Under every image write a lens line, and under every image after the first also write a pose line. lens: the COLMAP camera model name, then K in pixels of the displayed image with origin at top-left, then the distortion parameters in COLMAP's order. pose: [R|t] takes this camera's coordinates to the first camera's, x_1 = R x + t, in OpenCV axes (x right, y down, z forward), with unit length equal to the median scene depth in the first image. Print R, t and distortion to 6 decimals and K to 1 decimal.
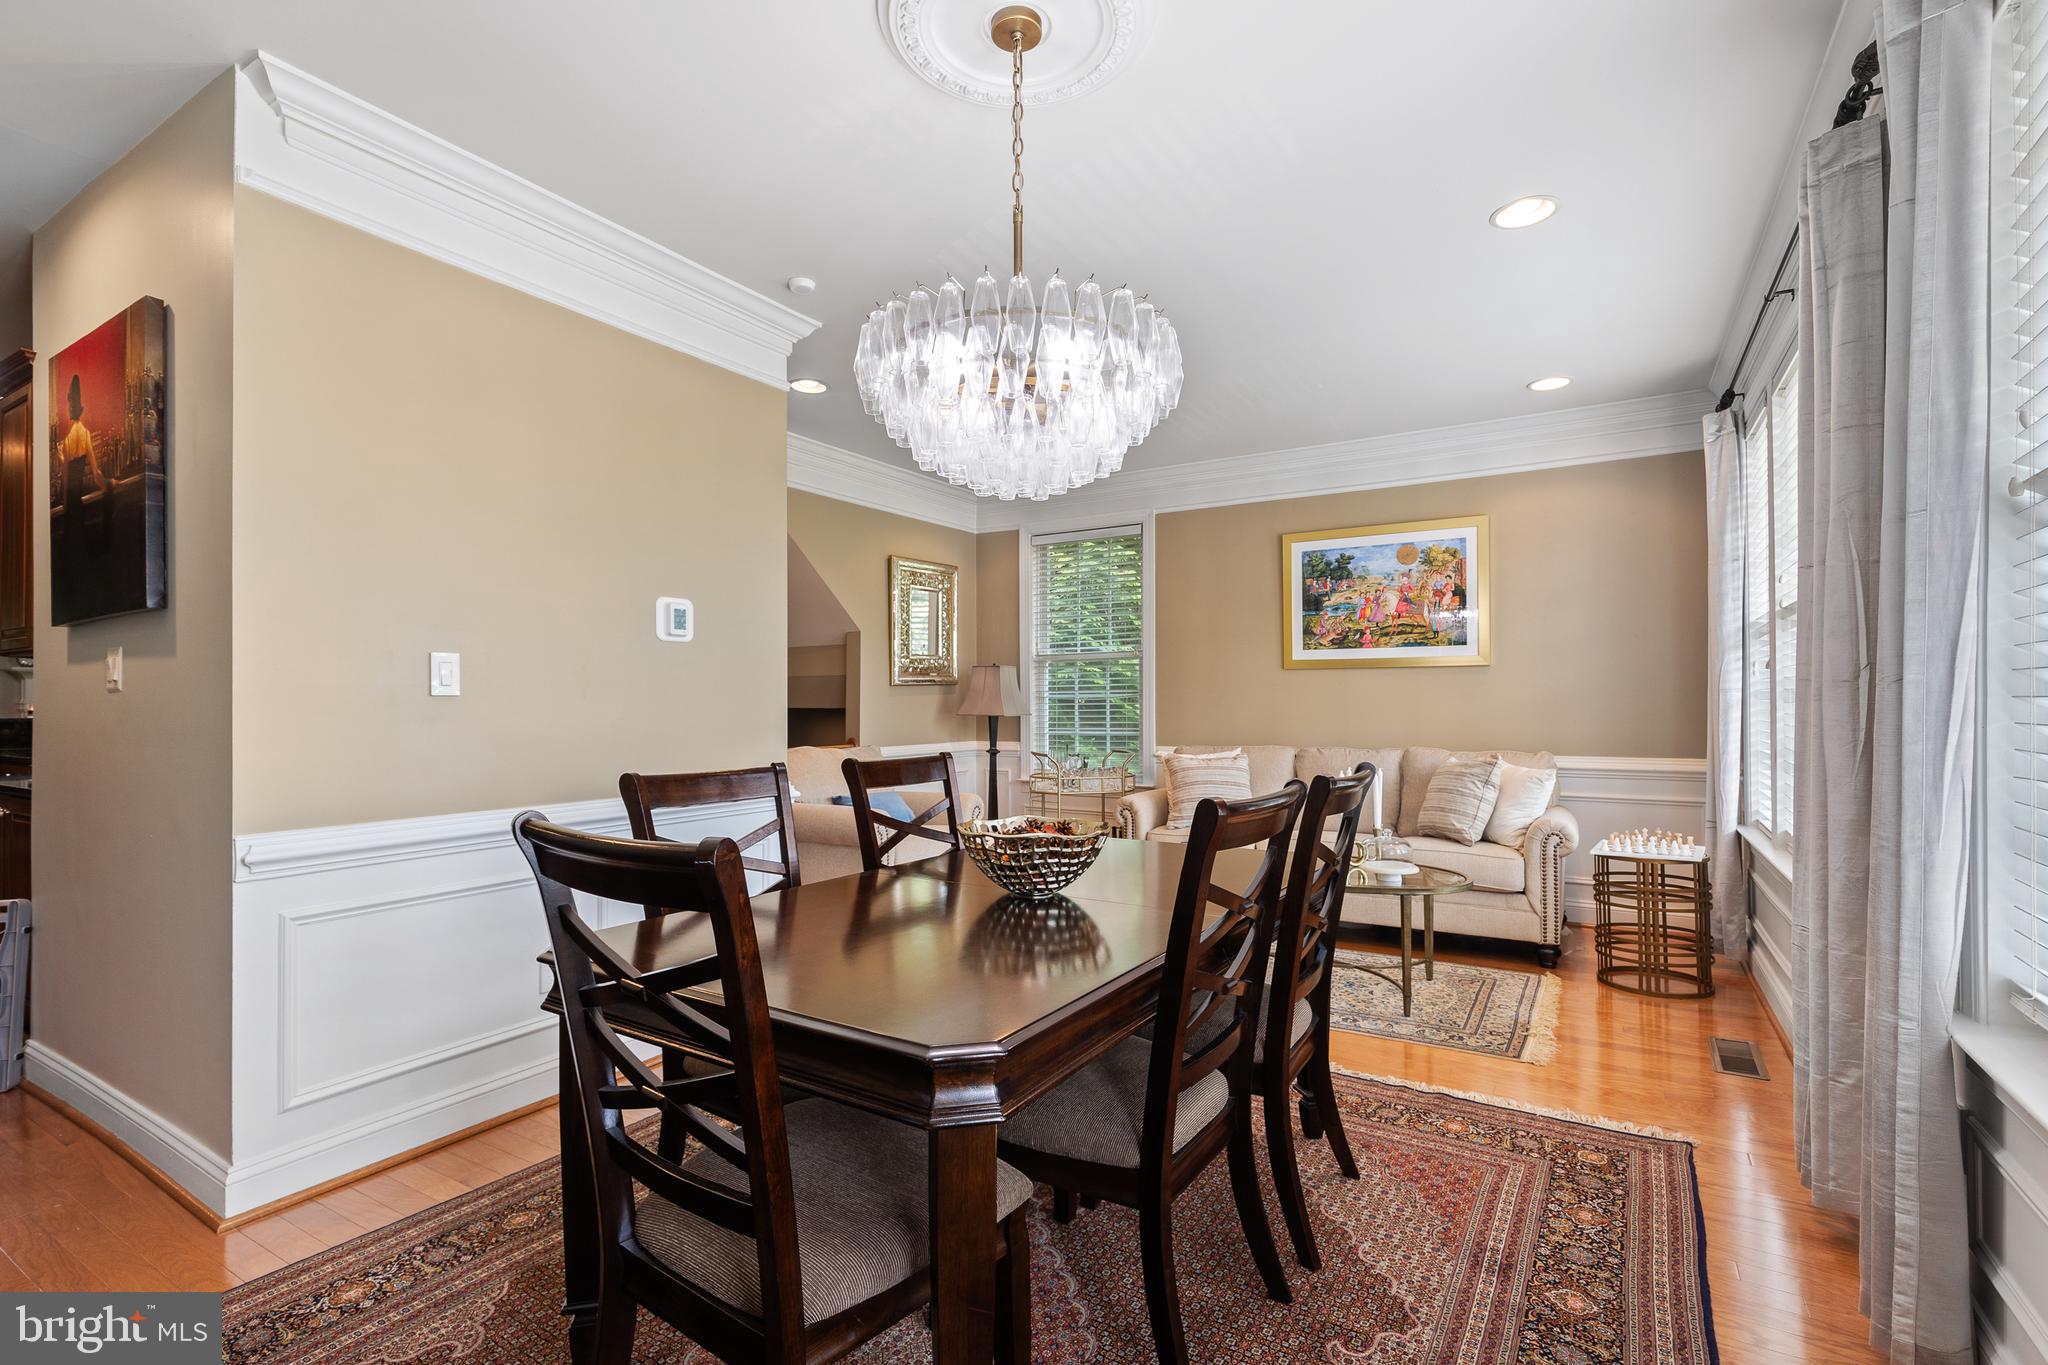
lens RADIAL K [[943.4, 0, 1021.7], [0, 943.4, 698.8], [0, 0, 1]] dist [0.014237, -0.002250]
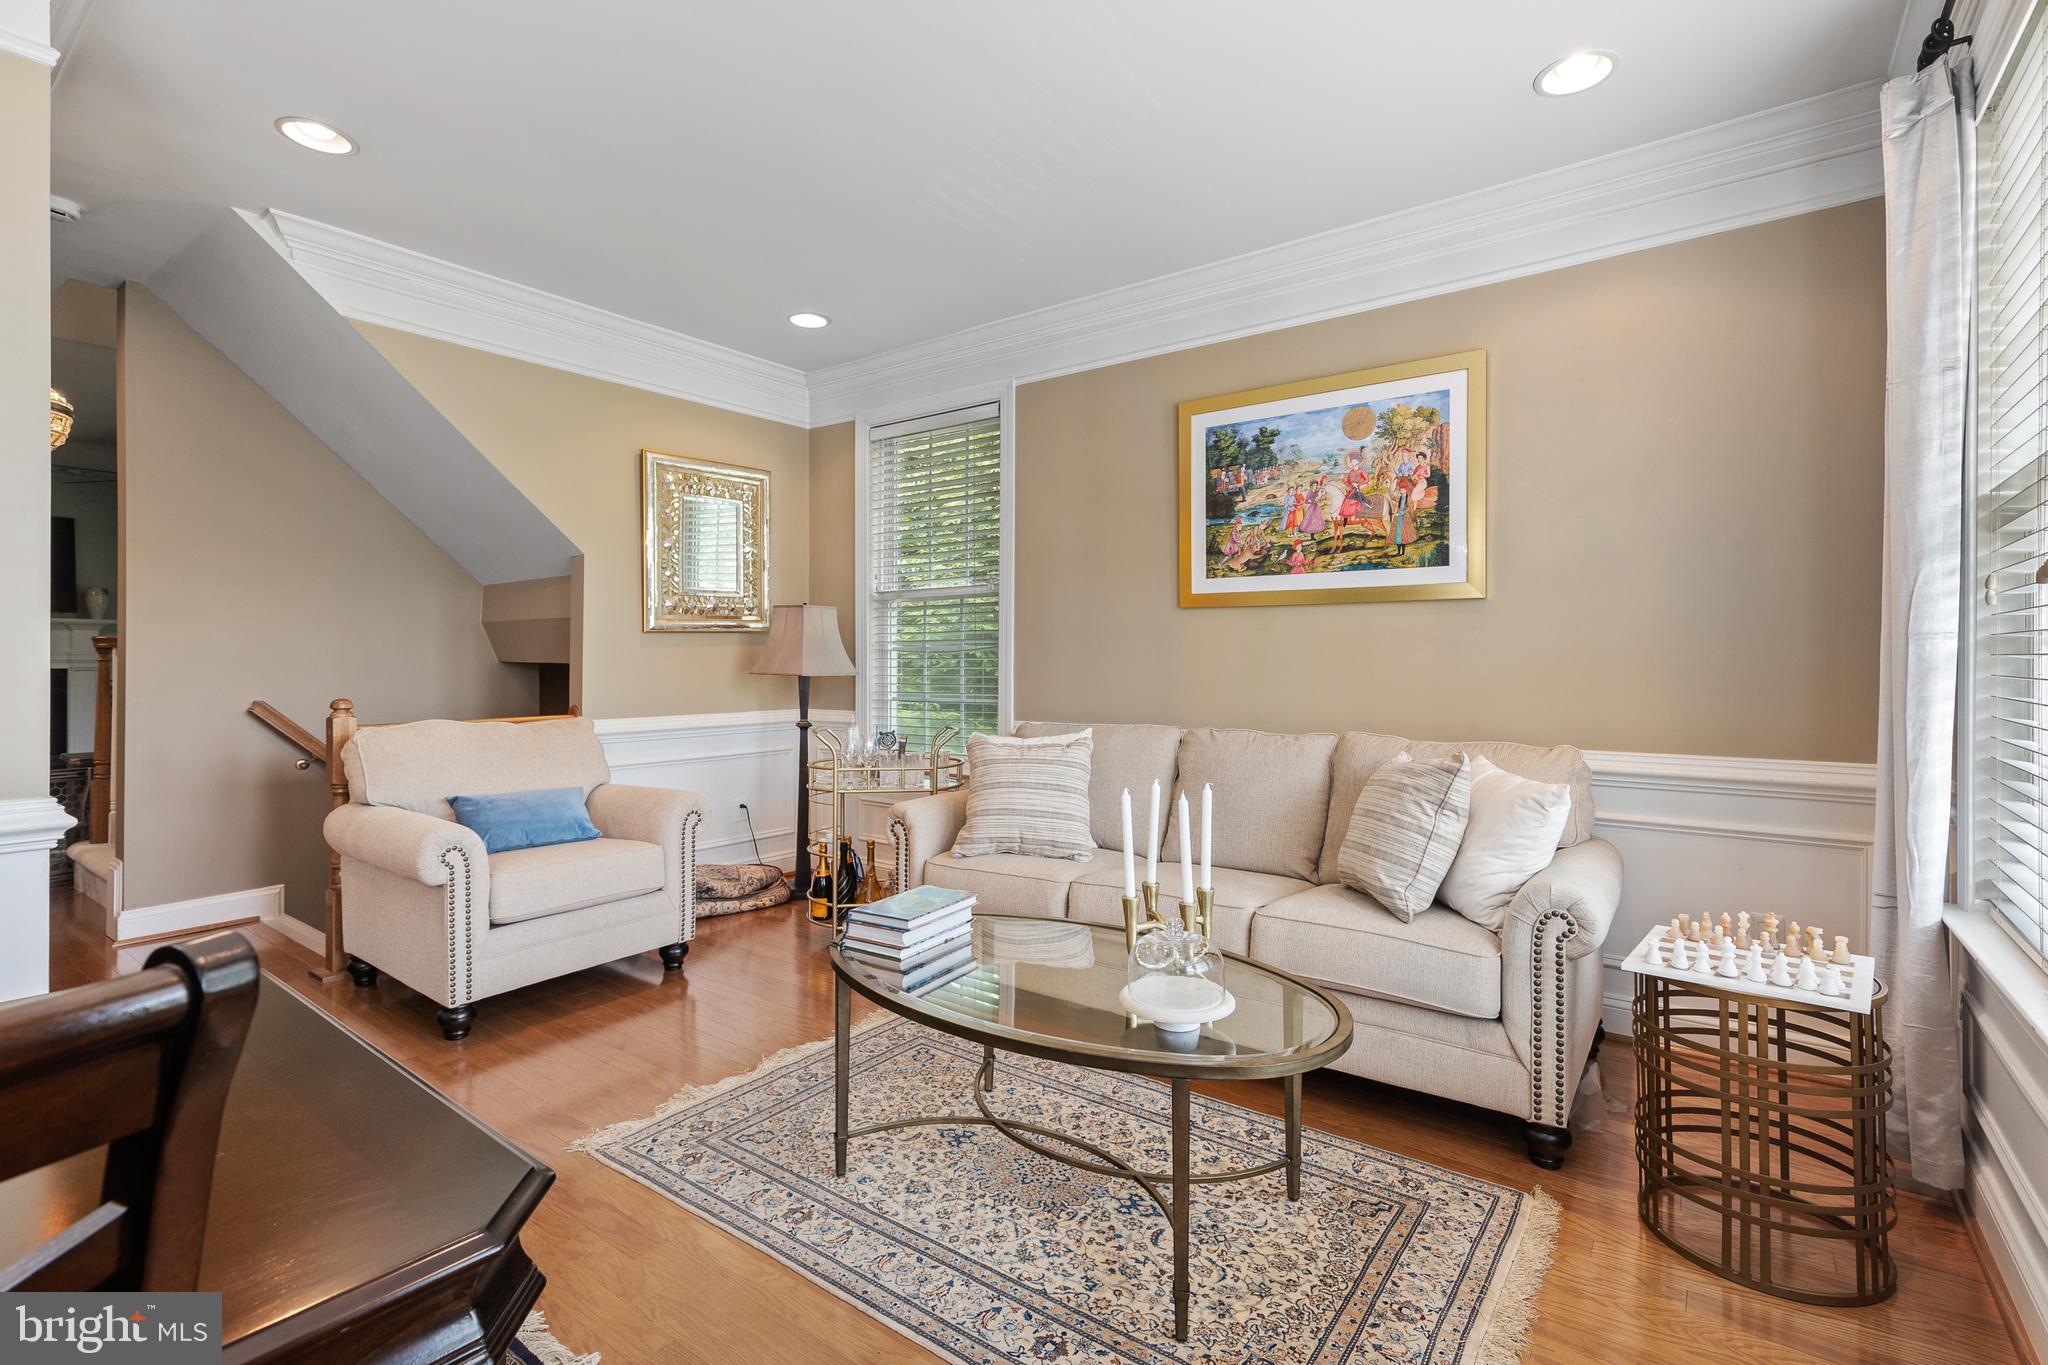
lens RADIAL K [[943.4, 0, 1022.7], [0, 943.4, 666.4], [0, 0, 1]] dist [0.014237, -0.002250]
pose [[0.995835, 0.003591, -0.091099, 0.277025], [-0.002243, 0.999887, 0.014893, 0.000283], [0.091142, -0.014627, 0.995730, 0.400672]]
